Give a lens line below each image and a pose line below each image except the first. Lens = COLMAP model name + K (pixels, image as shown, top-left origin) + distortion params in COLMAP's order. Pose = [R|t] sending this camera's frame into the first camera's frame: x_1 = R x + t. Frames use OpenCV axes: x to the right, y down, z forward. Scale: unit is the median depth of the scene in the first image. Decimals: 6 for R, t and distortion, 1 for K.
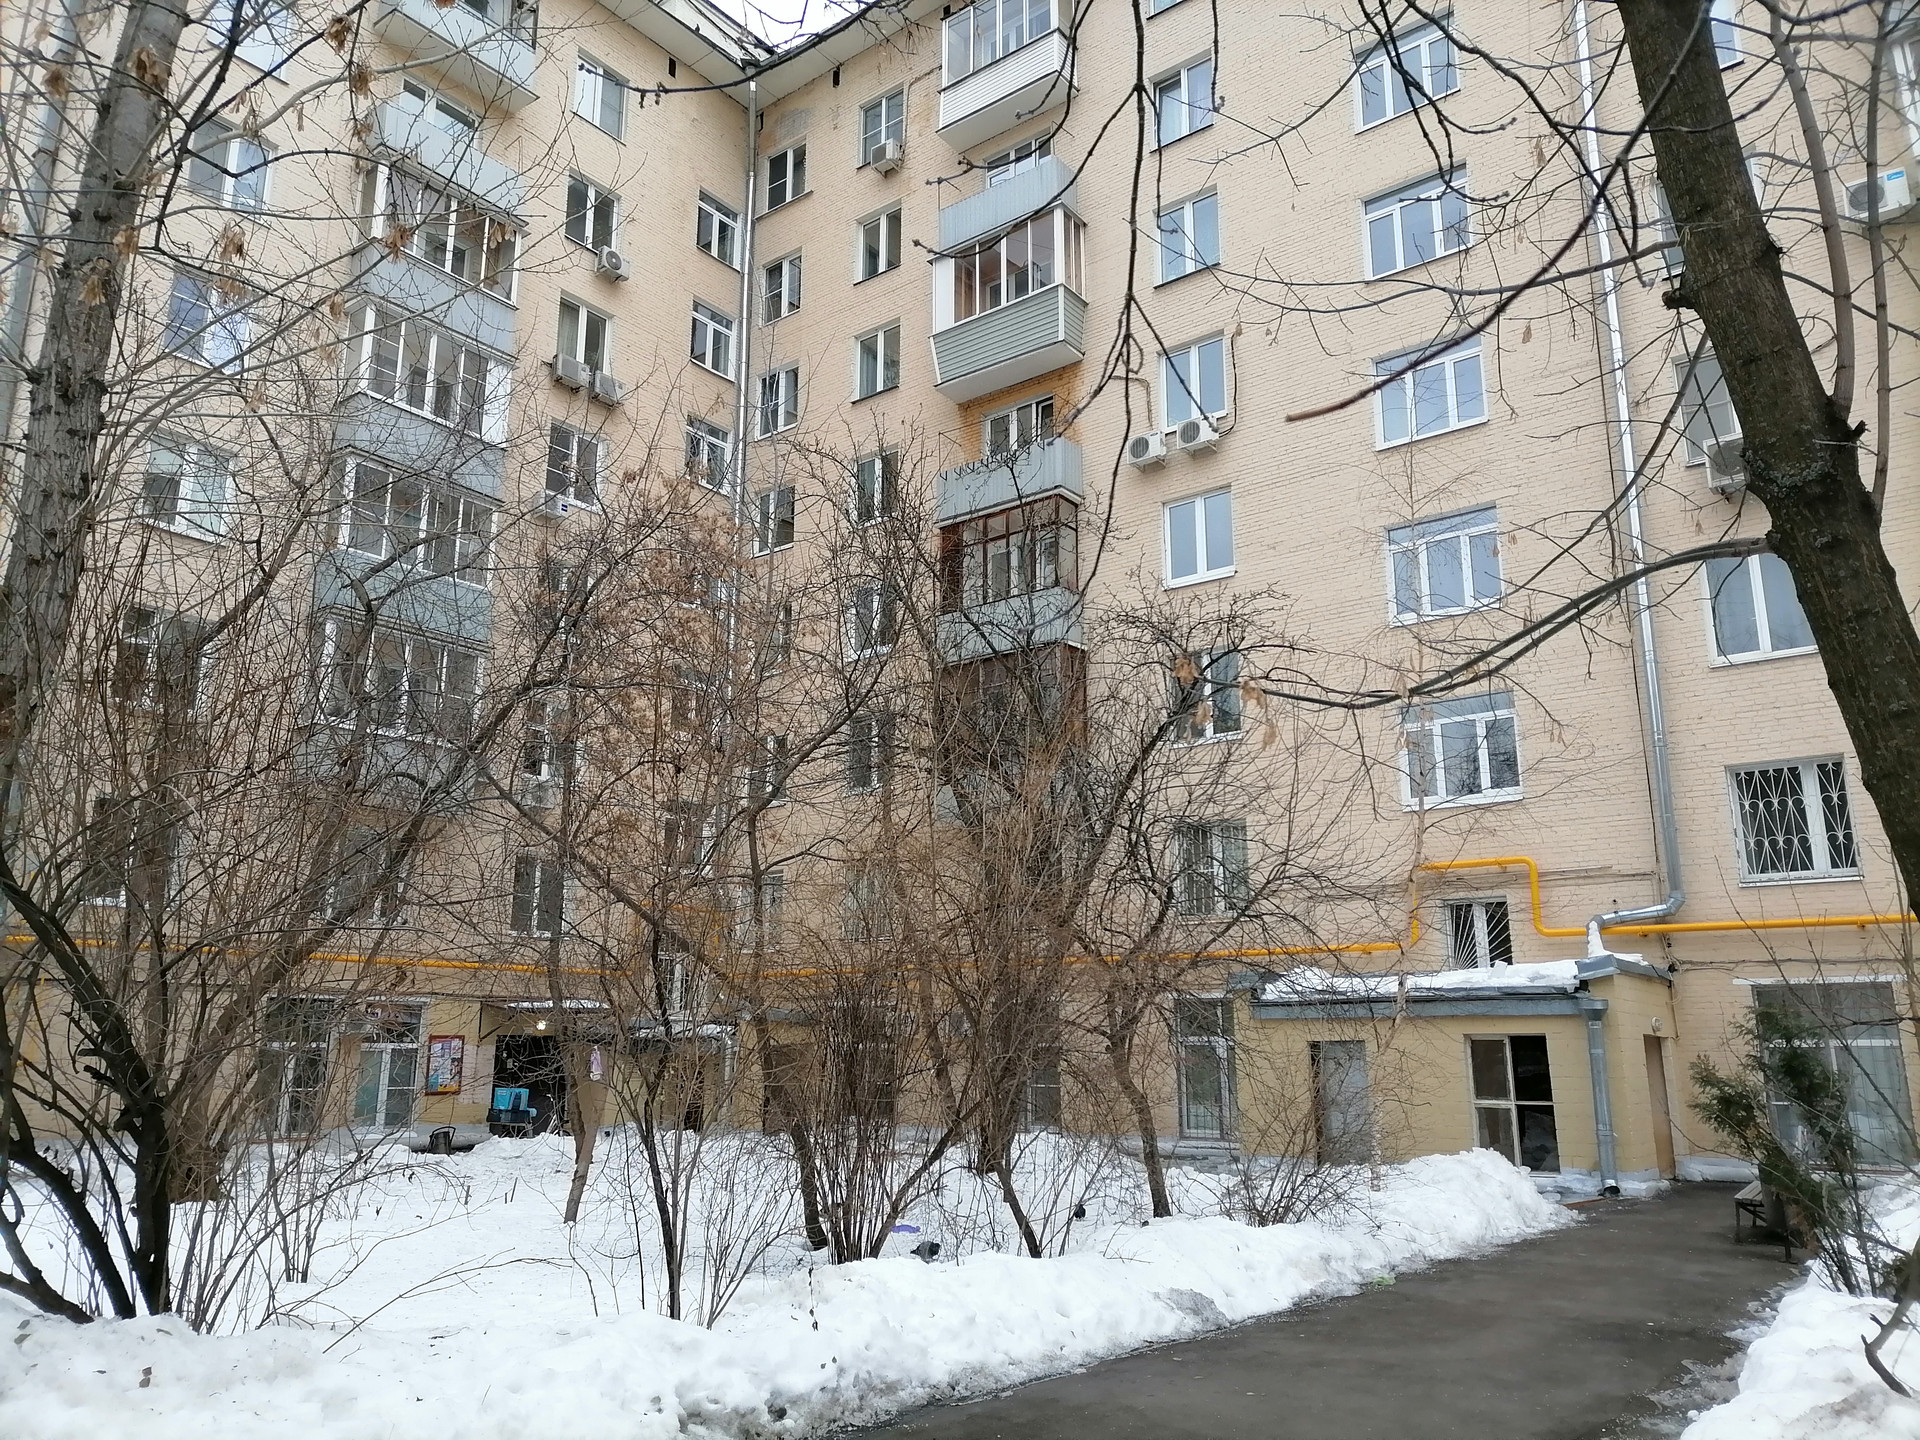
lens RADIAL K [[1405.6, 0, 960.0], [0, 1405.6, 720.0], [0, 0, 1]] dist [0.036616, -0.032382]
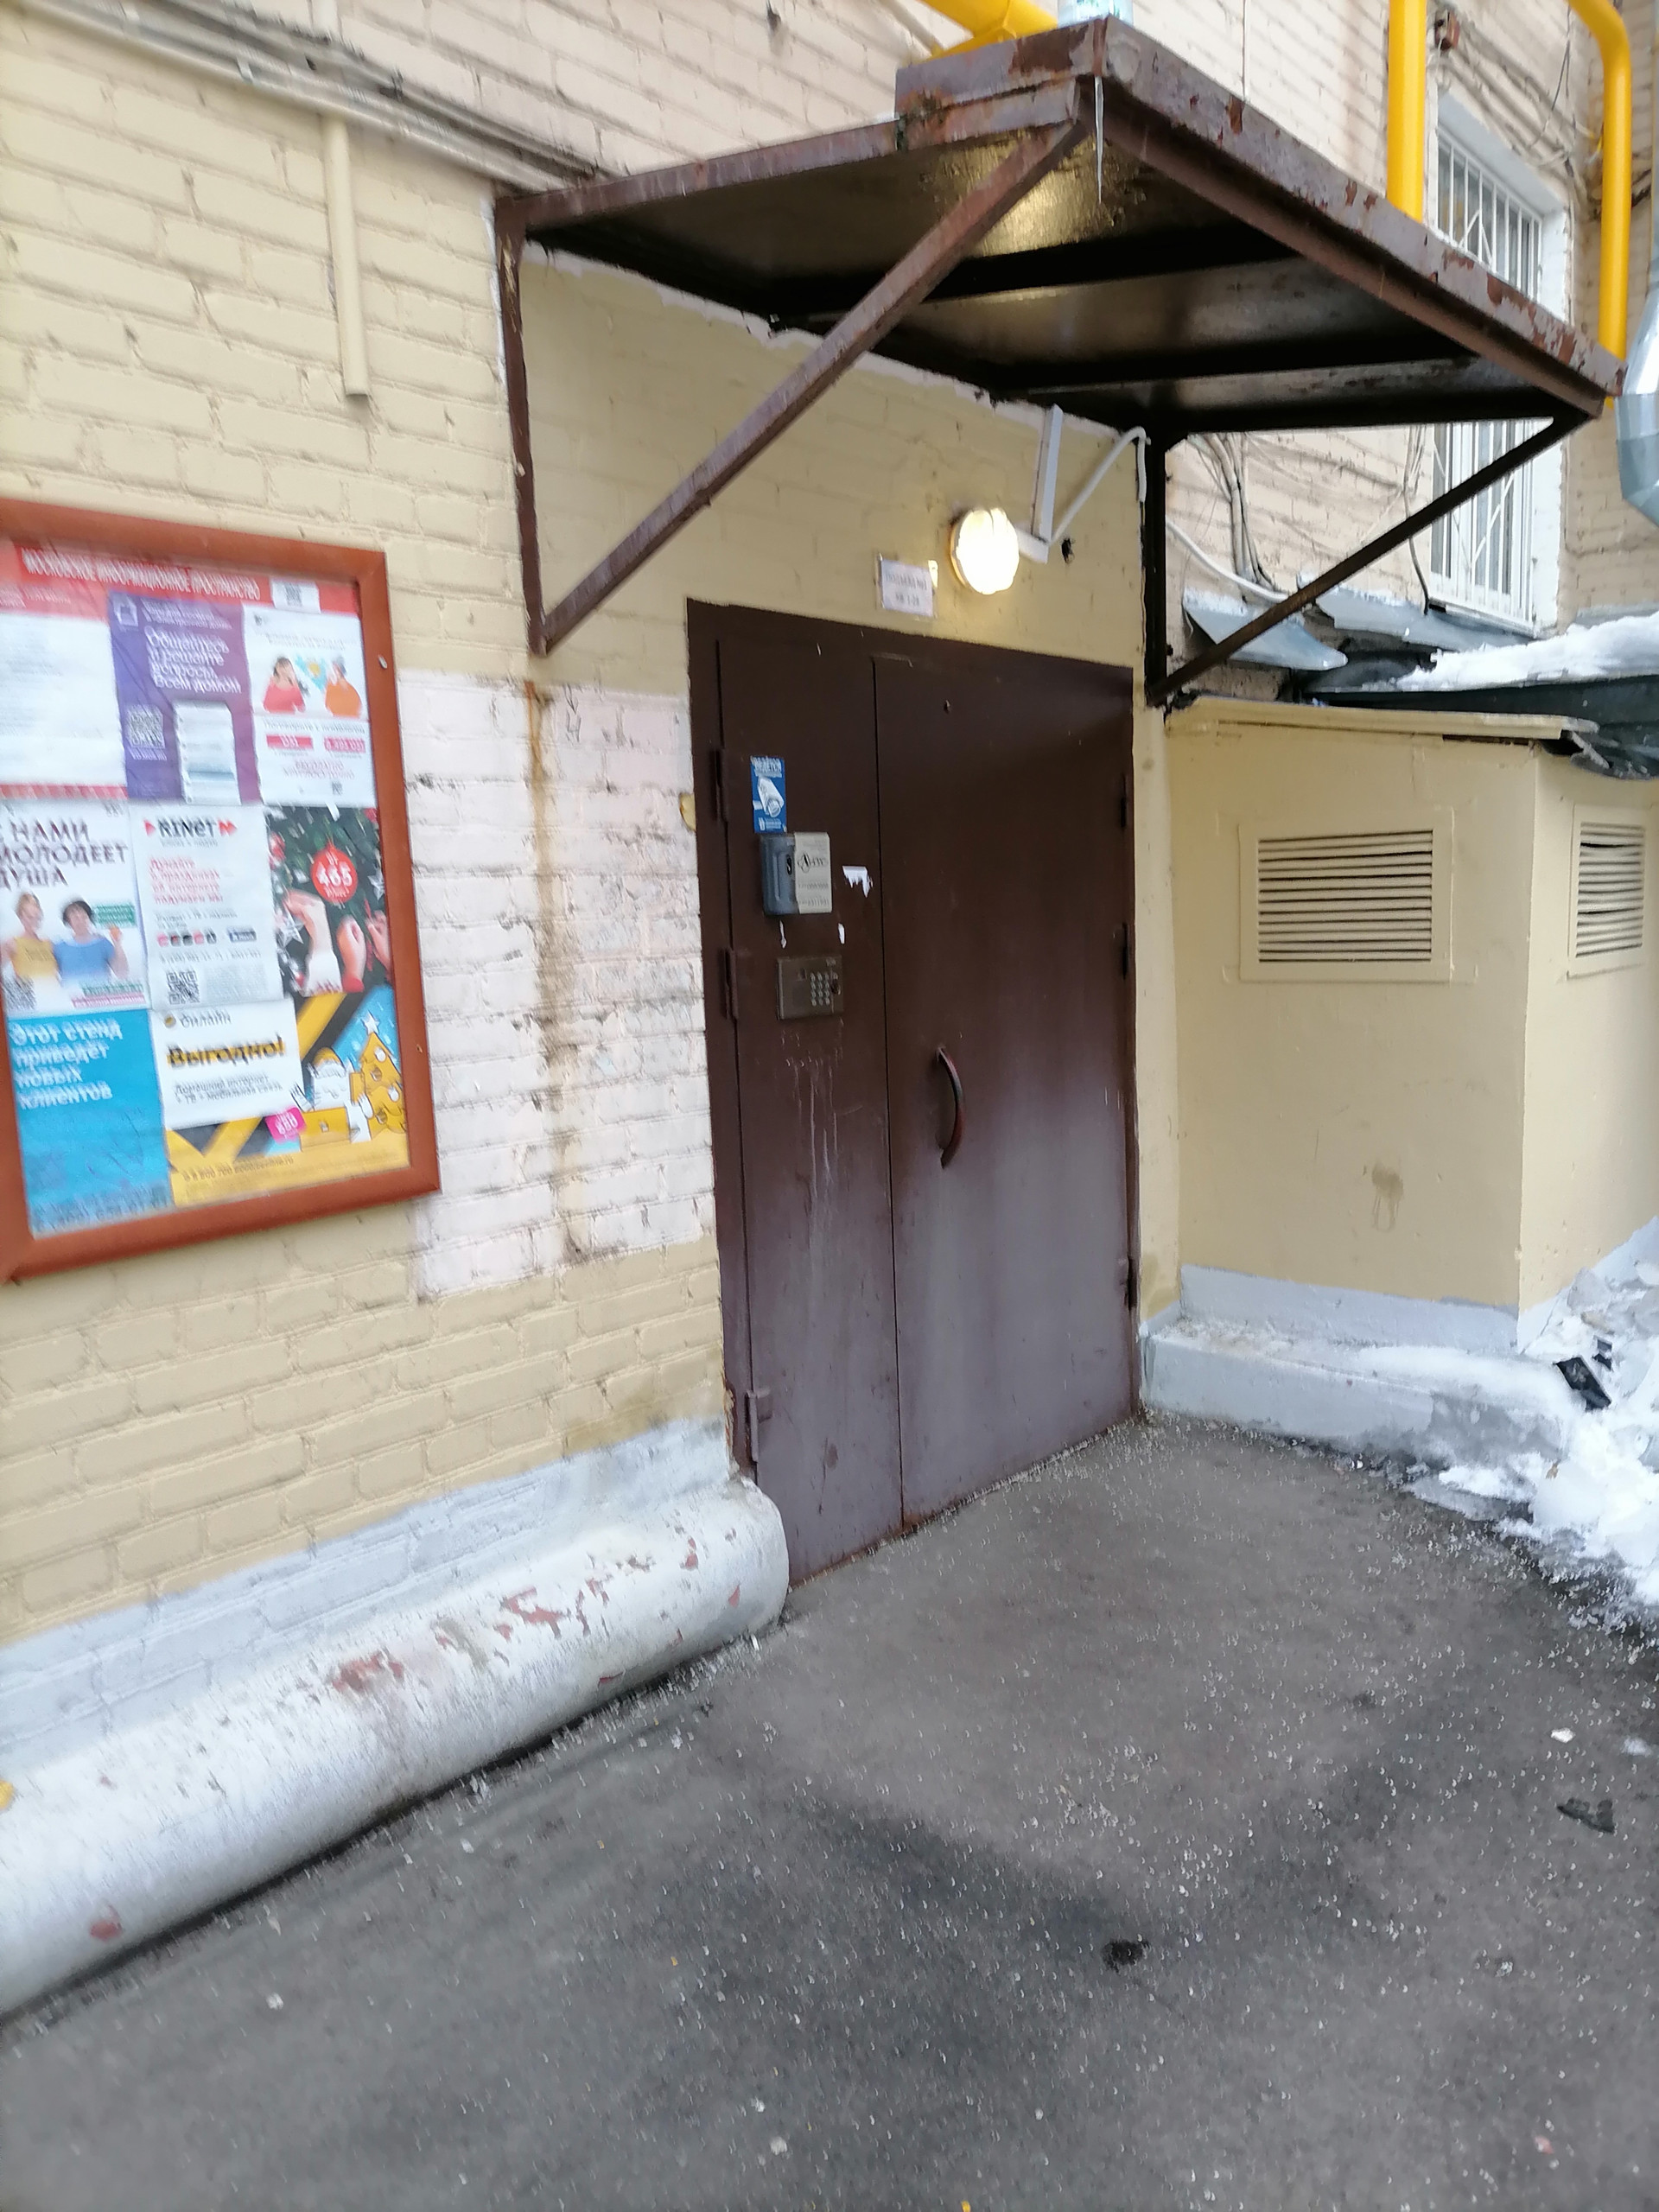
lens RADIAL K [[1619.3, 0, 829.5], [0, 1619.3, 1106.0], [0, 0, 1]] dist [0.036616, -0.032382]
pose [[0.996795, -0.031808, -0.073409, -0.308746], [0.056027, 0.932535, 0.356706, 0.214809], [0.057110, -0.359675, 0.931328, 0.873437]]
